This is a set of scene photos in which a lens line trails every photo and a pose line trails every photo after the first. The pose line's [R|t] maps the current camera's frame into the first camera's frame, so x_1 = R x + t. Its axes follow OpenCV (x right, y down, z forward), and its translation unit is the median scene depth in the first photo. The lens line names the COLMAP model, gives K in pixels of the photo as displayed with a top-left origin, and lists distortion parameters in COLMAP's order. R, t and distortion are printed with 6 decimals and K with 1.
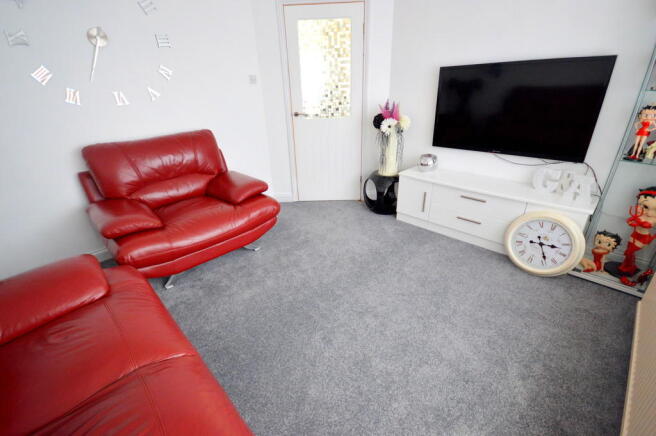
lens RADIAL K [[293.6, 0, 328.2], [0, 293.6, 219.5], [0, 0, 1]] dist [-0.003136, -0.000358]
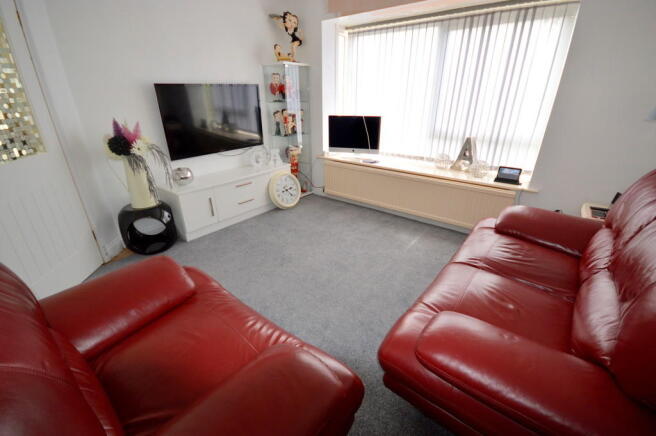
lens RADIAL K [[293.6, 0, 325.5], [0, 293.6, 219.9], [0, 0, 1]] dist [-0.003136, -0.000358]
pose [[-0.119354, -0.378214, 0.917992, -0.825304], [0.411419, 0.822642, 0.392421, -0.306003], [-0.903598, 0.424516, 0.057418, 0.648677]]
